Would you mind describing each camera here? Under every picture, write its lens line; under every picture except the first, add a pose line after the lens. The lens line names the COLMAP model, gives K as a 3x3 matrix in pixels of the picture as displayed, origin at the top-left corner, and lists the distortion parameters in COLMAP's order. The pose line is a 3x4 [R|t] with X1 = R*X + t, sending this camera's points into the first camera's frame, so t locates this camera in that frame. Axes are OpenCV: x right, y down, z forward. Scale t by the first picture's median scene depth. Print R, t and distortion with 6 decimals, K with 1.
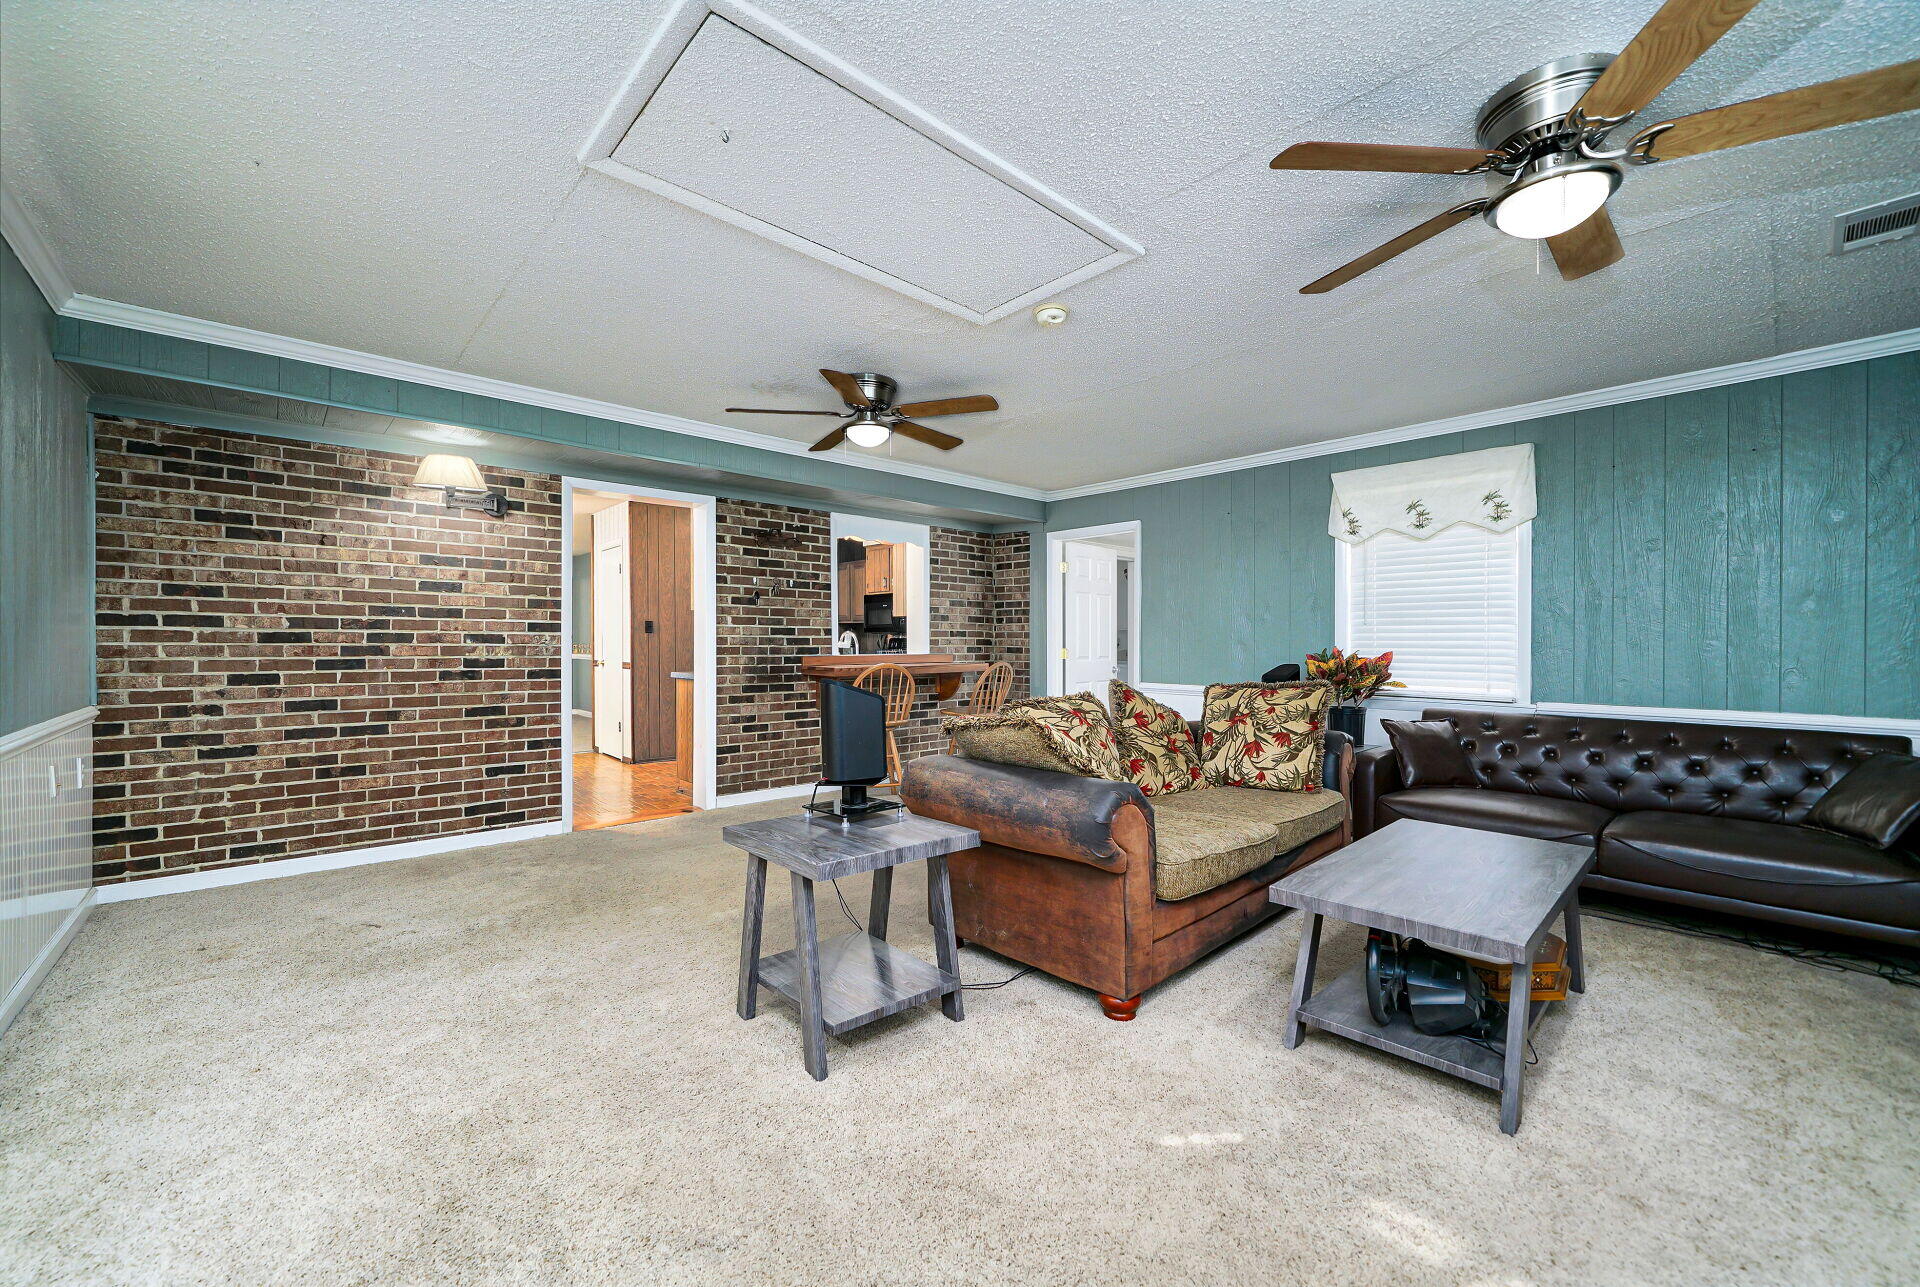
lens RADIAL K [[757.5, 0, 957.2], [0, 757.5, 643.2], [0, 0, 1]] dist [-0.008948, 0.002888]
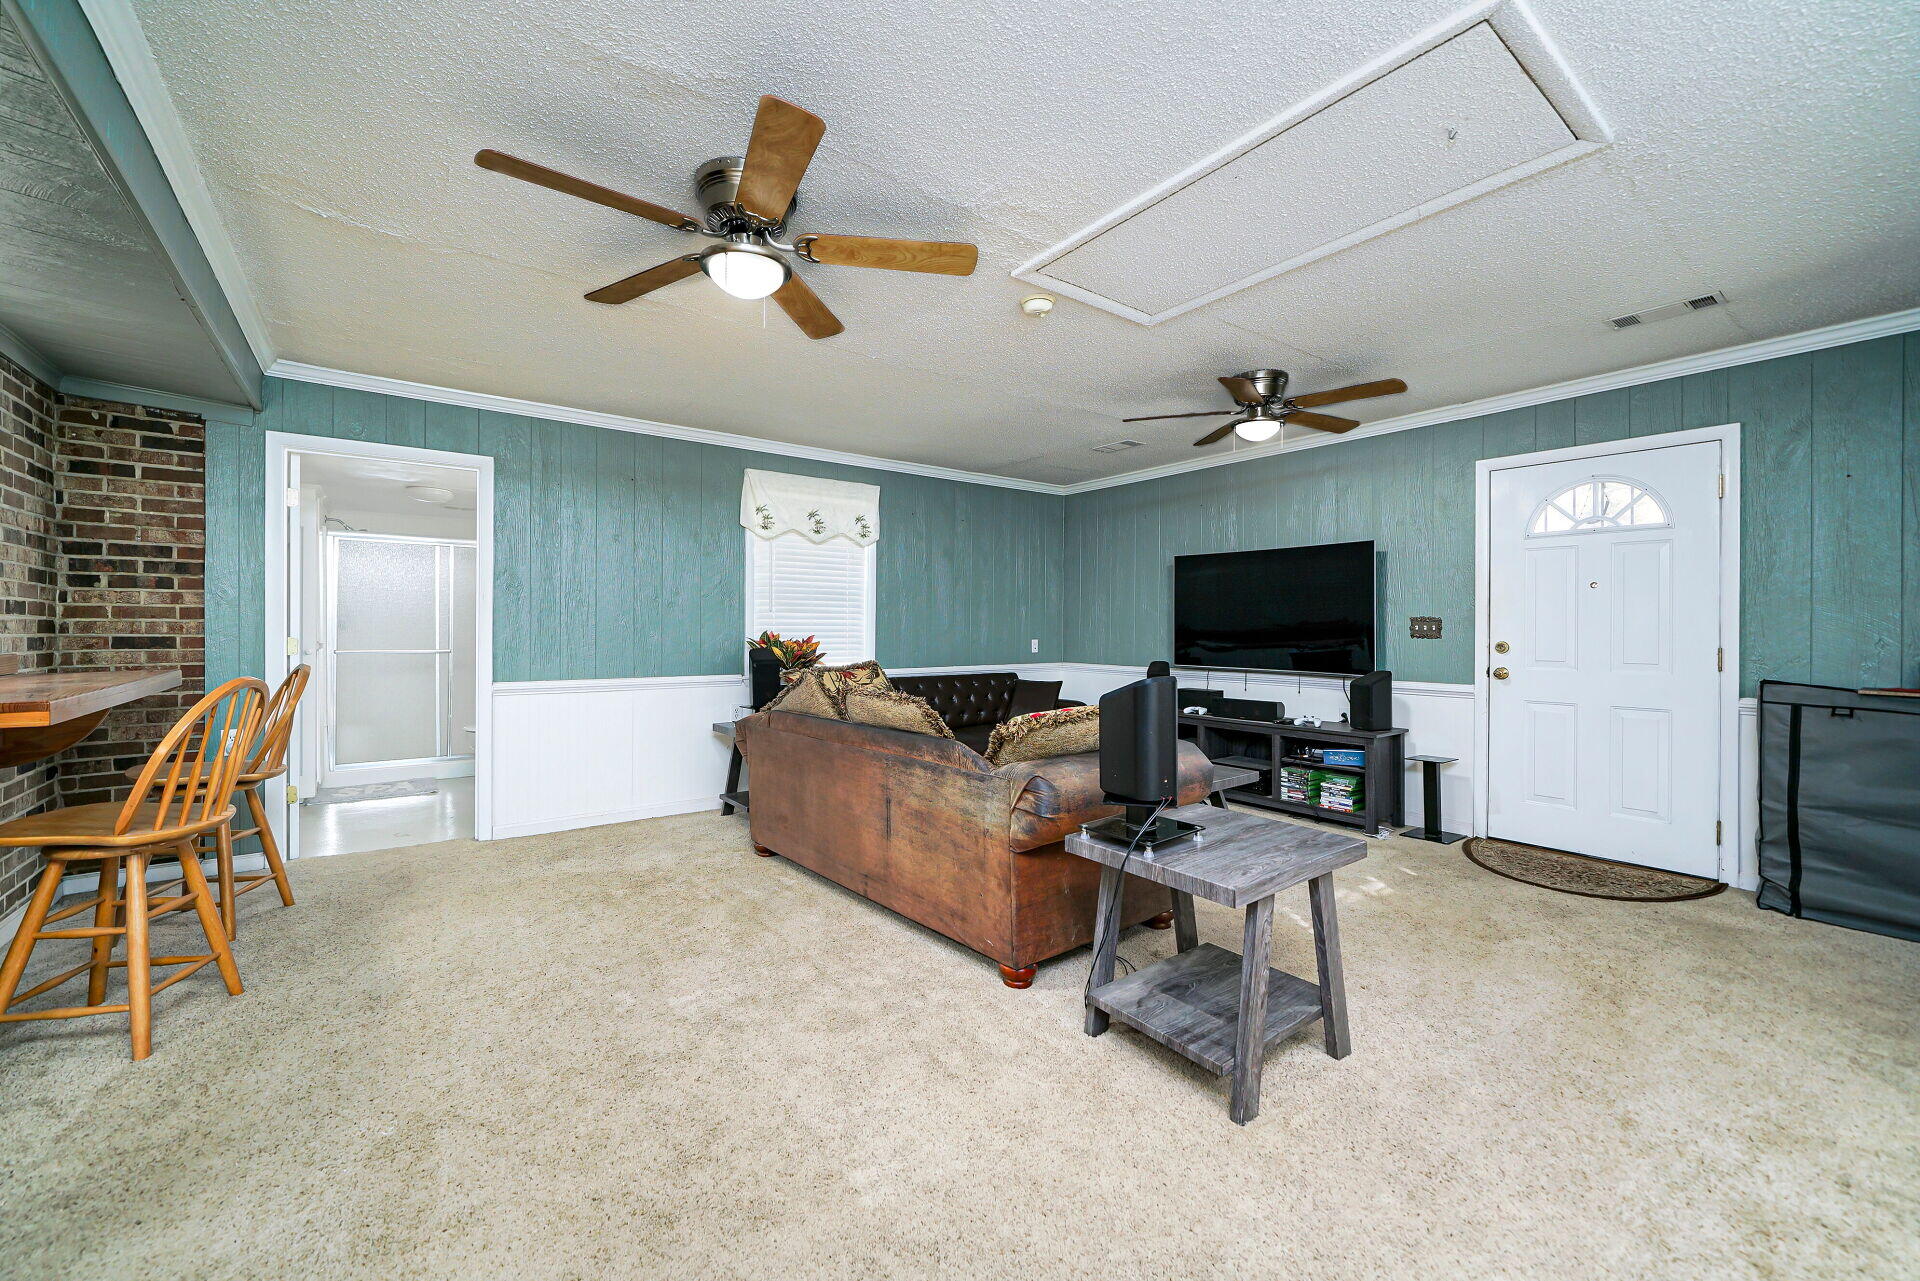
lens RADIAL K [[757.5, 0, 957.6], [0, 757.5, 632.9], [0, 0, 1]] dist [-0.008948, 0.002888]
pose [[0.088464, -0.007549, 0.996051, -0.382101], [0.000275, 0.999971, 0.007554, -0.000560], [-0.996079, -0.000395, 0.088463, 0.434341]]
